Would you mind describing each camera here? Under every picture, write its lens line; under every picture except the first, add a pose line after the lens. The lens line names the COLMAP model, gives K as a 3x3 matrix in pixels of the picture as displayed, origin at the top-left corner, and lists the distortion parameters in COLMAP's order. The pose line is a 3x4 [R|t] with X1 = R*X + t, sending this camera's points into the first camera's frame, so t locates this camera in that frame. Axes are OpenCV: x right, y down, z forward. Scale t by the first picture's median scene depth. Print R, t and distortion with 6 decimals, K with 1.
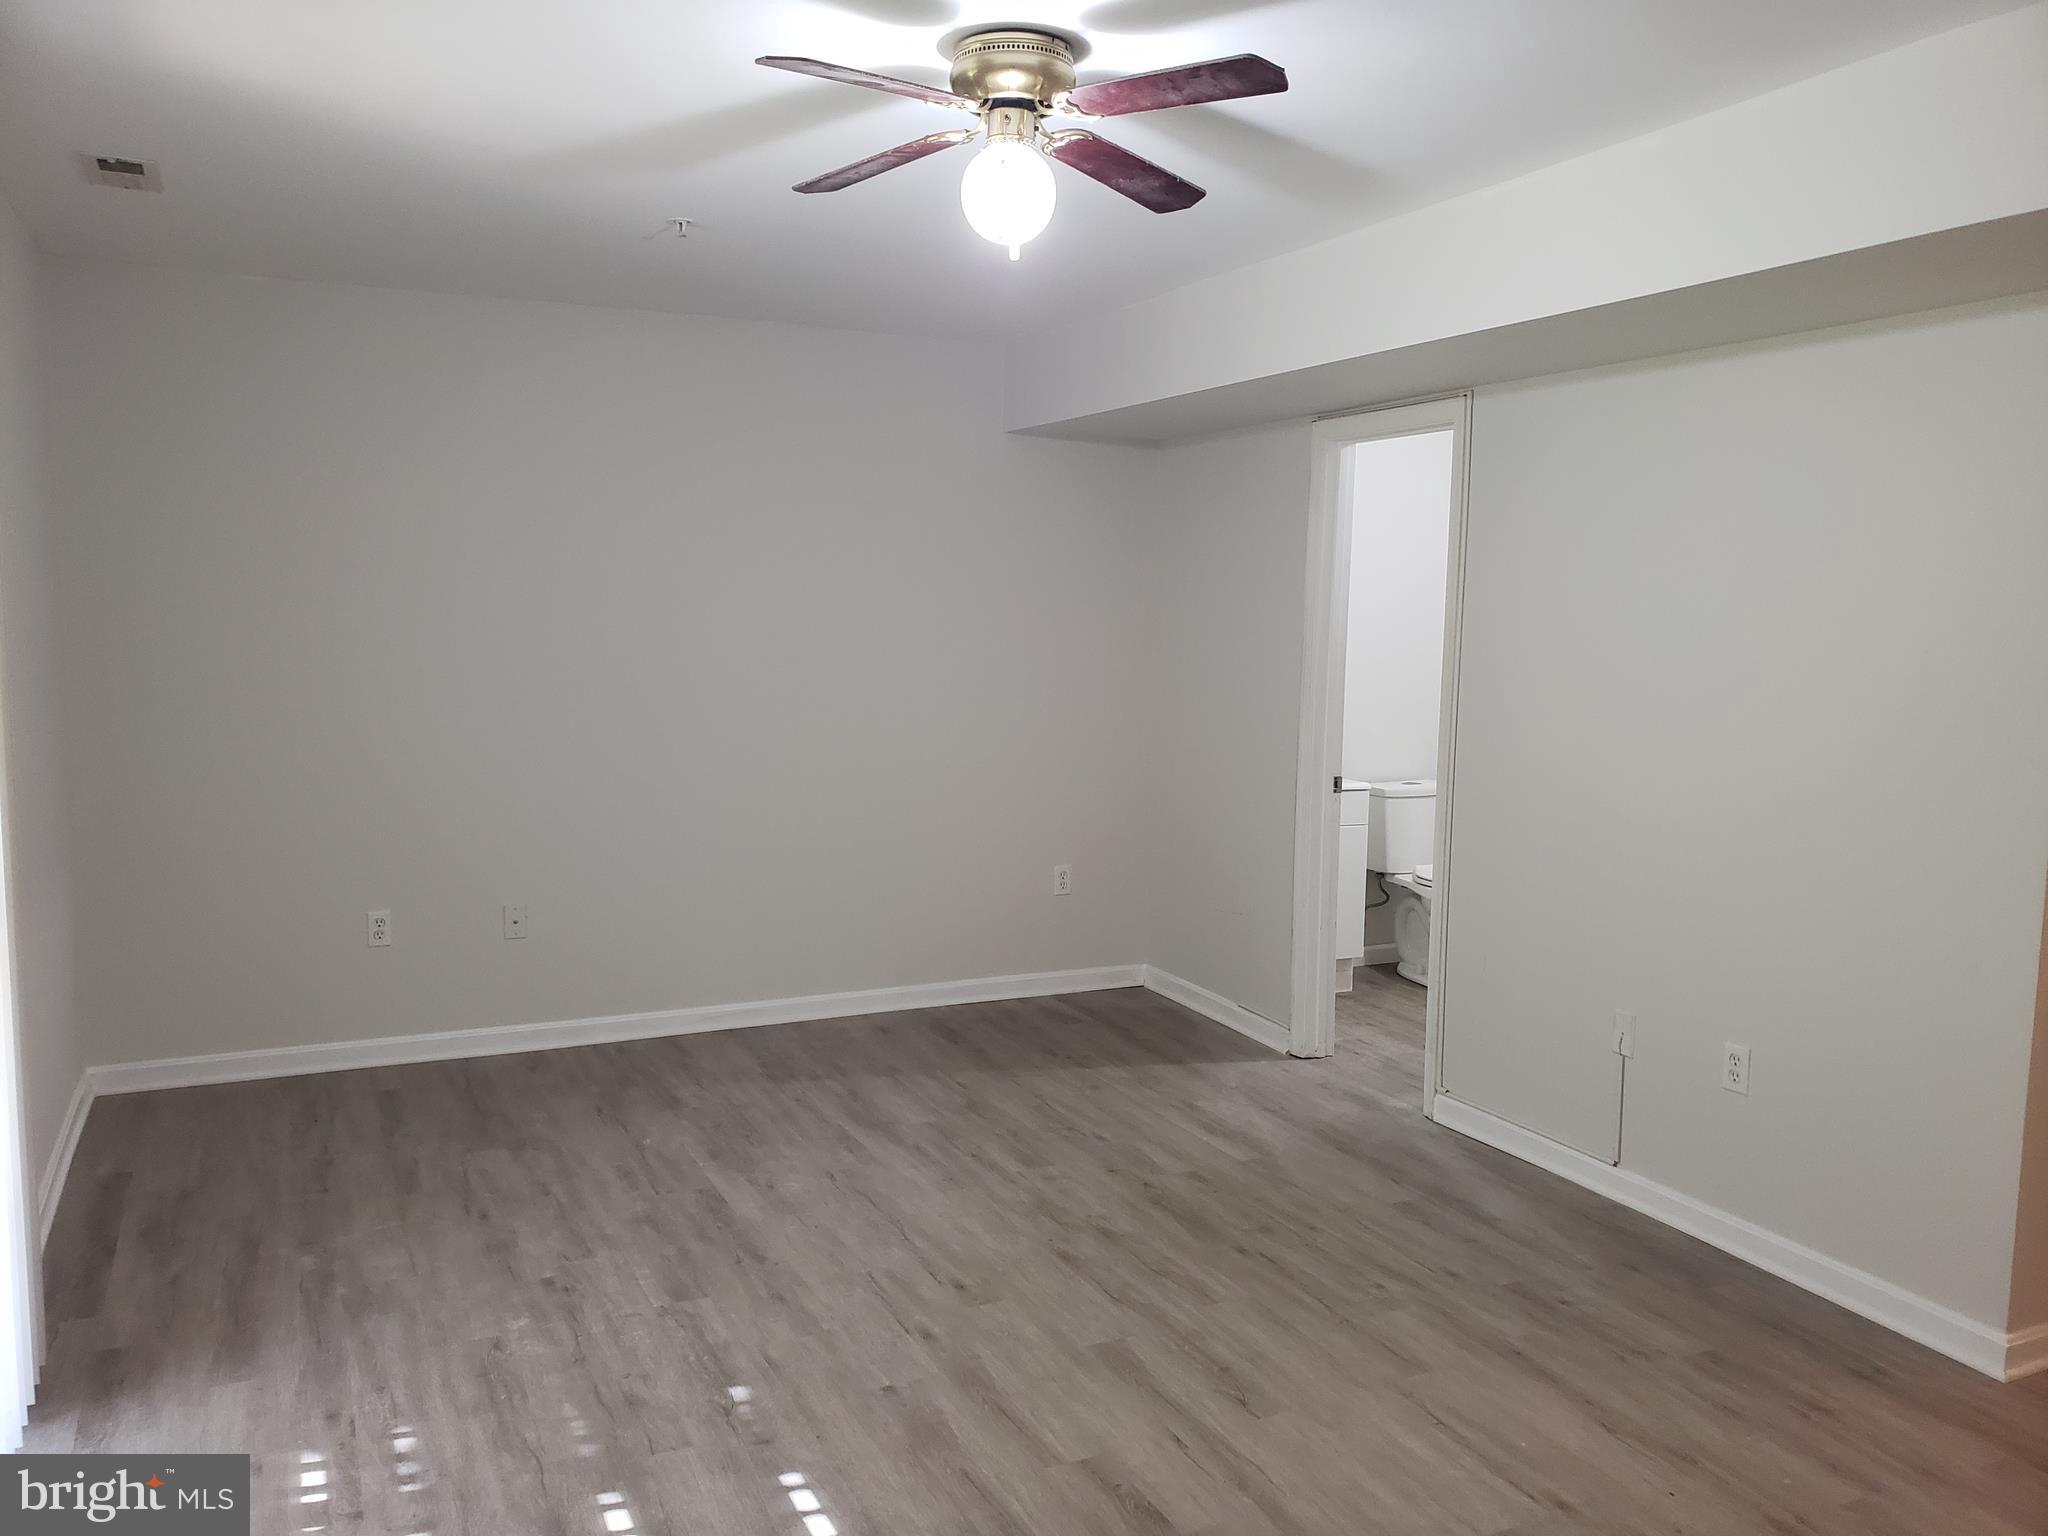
lens RADIAL K [[1606.1, 0, 1002.1], [0, 1606.1, 765.3], [0, 0, 1]] dist [0.024619, 0.012491]
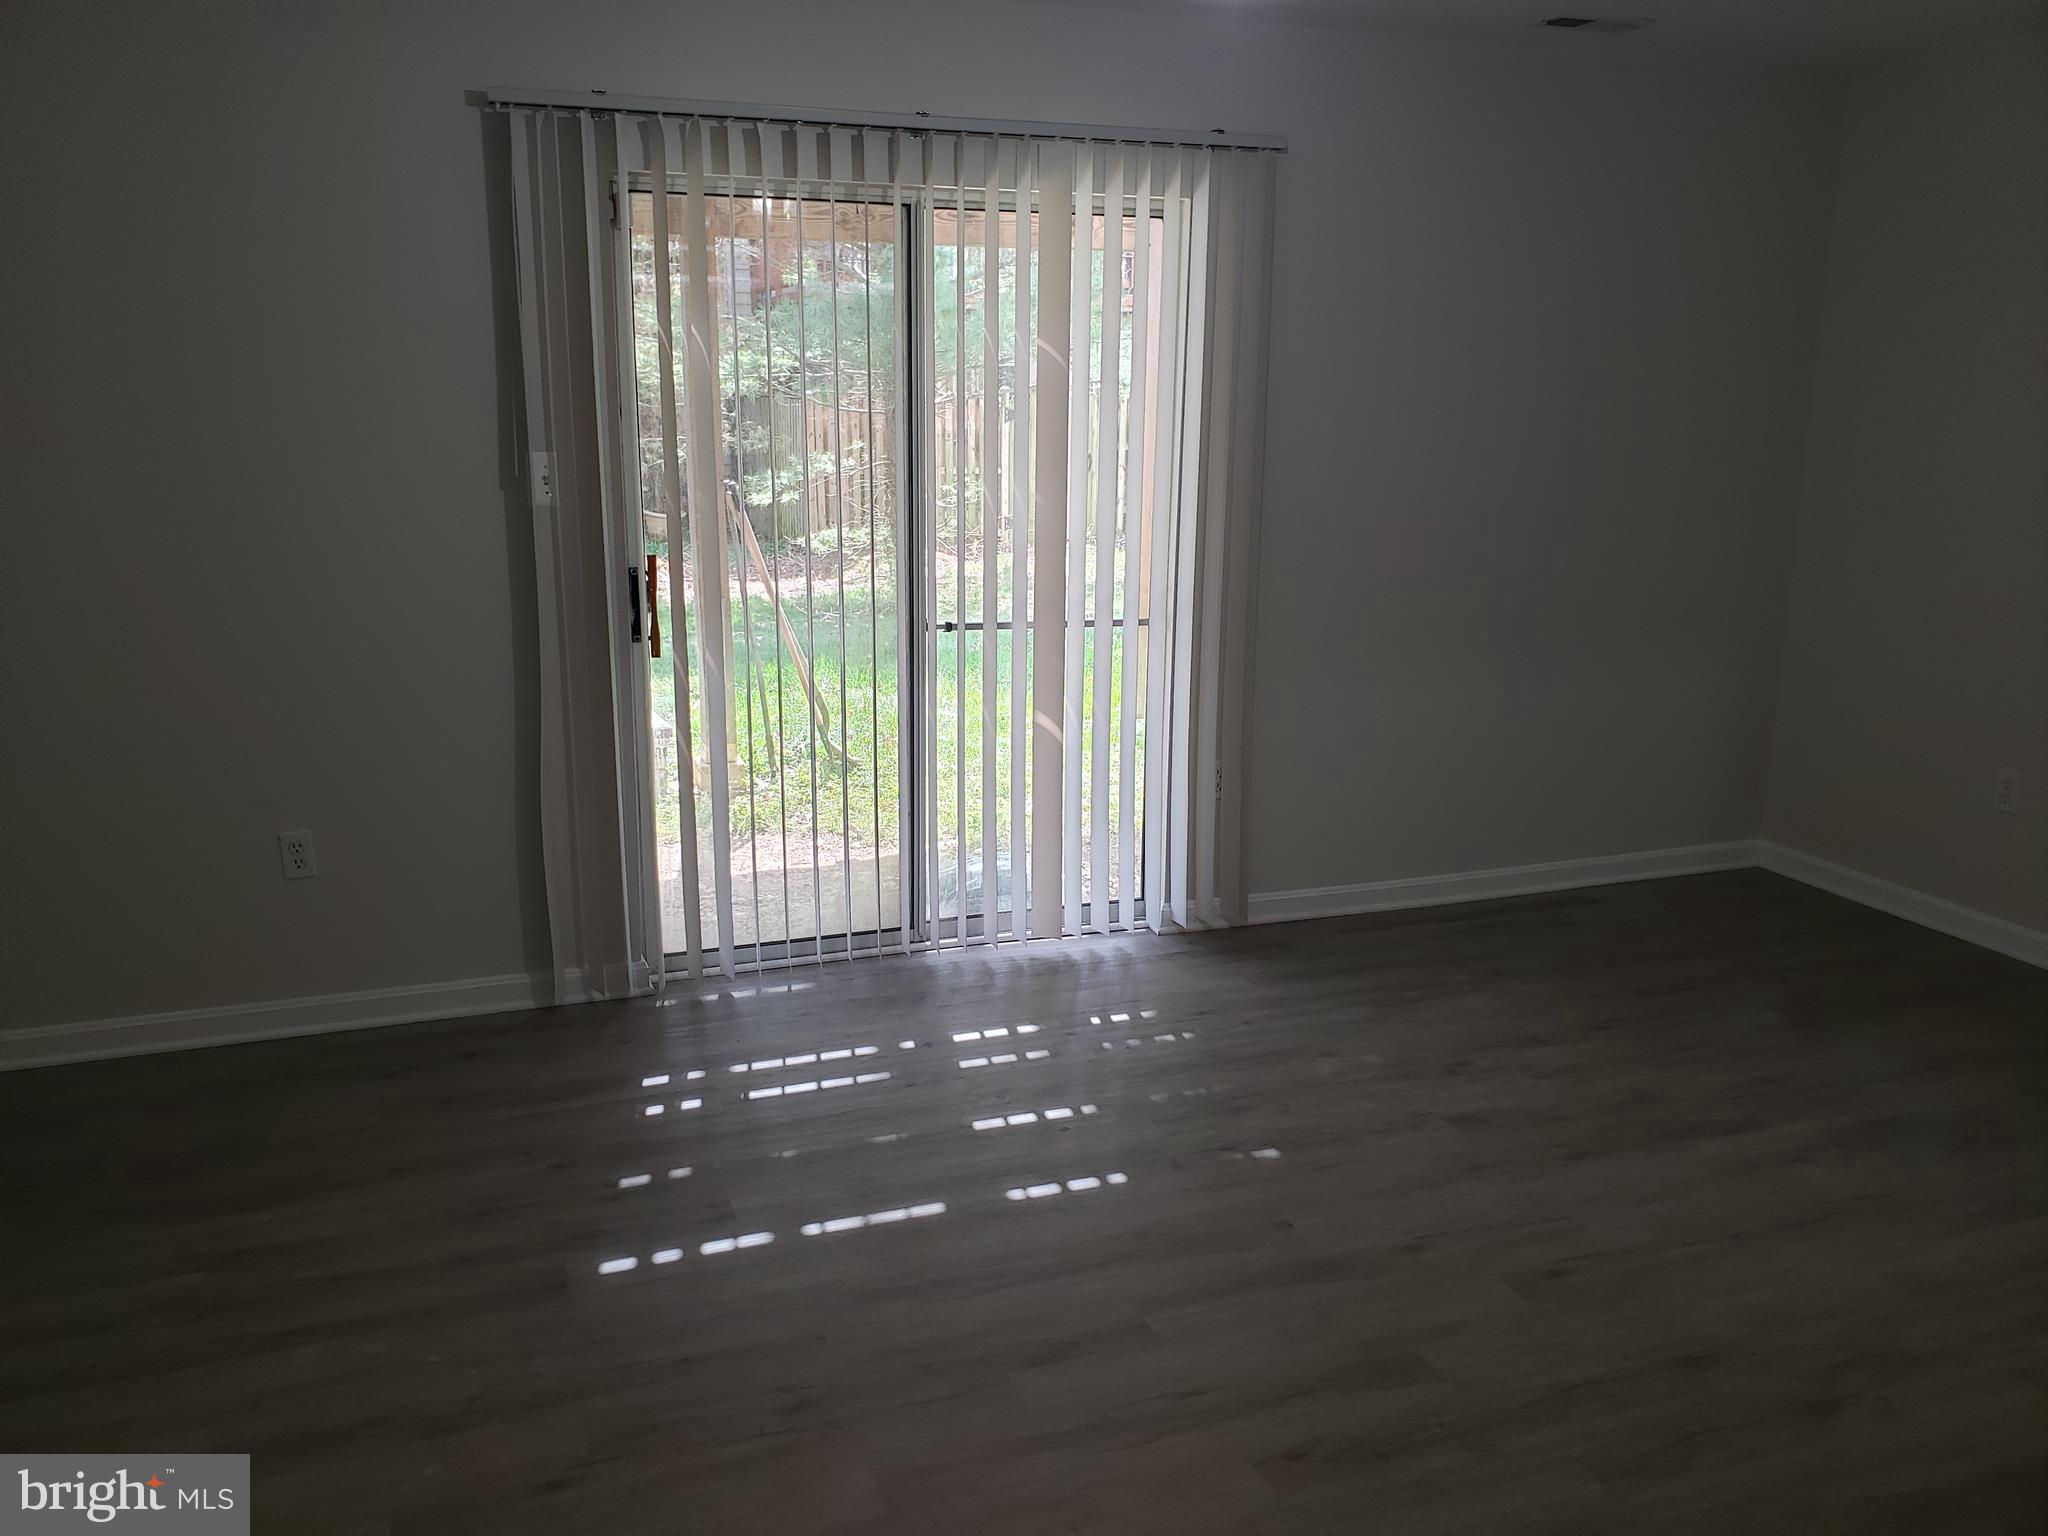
lens RADIAL K [[1567.7, 0, 991.9], [0, 1567.7, 769.9], [0, 0, 1]] dist [0.000844, -0.001258]
pose [[-0.091142, 0.220294, -0.971166, 0.784073], [-0.112253, 0.966737, 0.229824, -0.072064], [0.989491, 0.129963, -0.063382, 0.831763]]
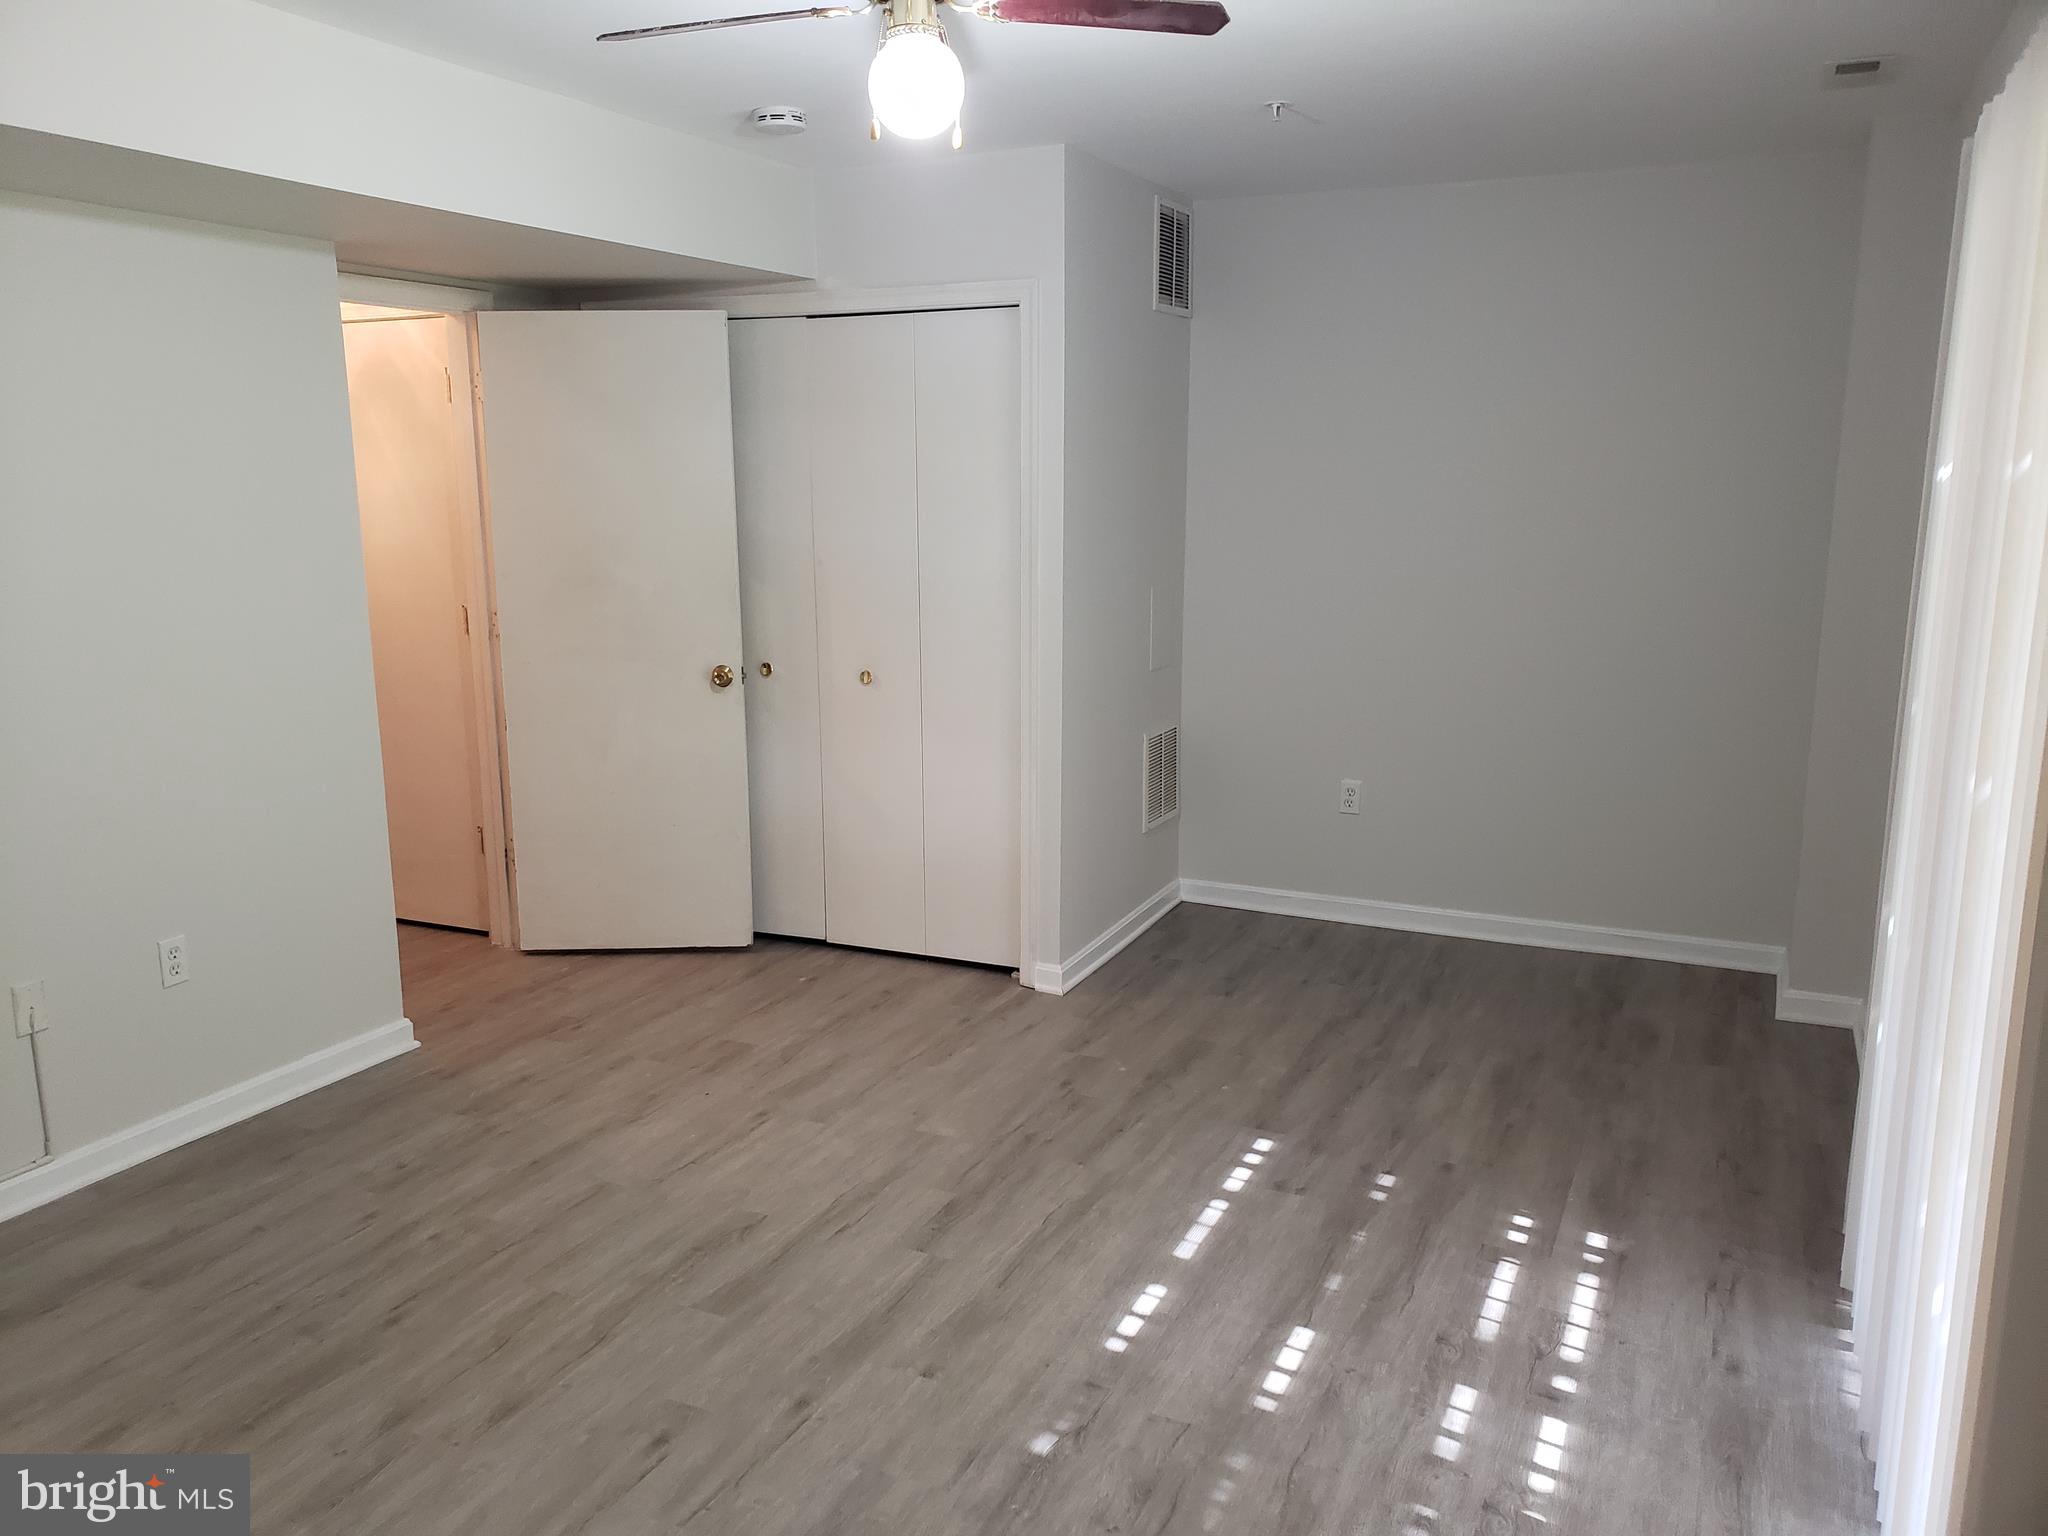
lens RADIAL K [[1606.1, 0, 1002.1], [0, 1606.1, 765.3], [0, 0, 1]] dist [0.024619, 0.012491]
pose [[-0.643259, -0.150096, 0.750792, -0.716843], [0.075601, 0.963353, 0.257363, -0.174033], [-0.761907, 0.222312, -0.608338, 1.418129]]
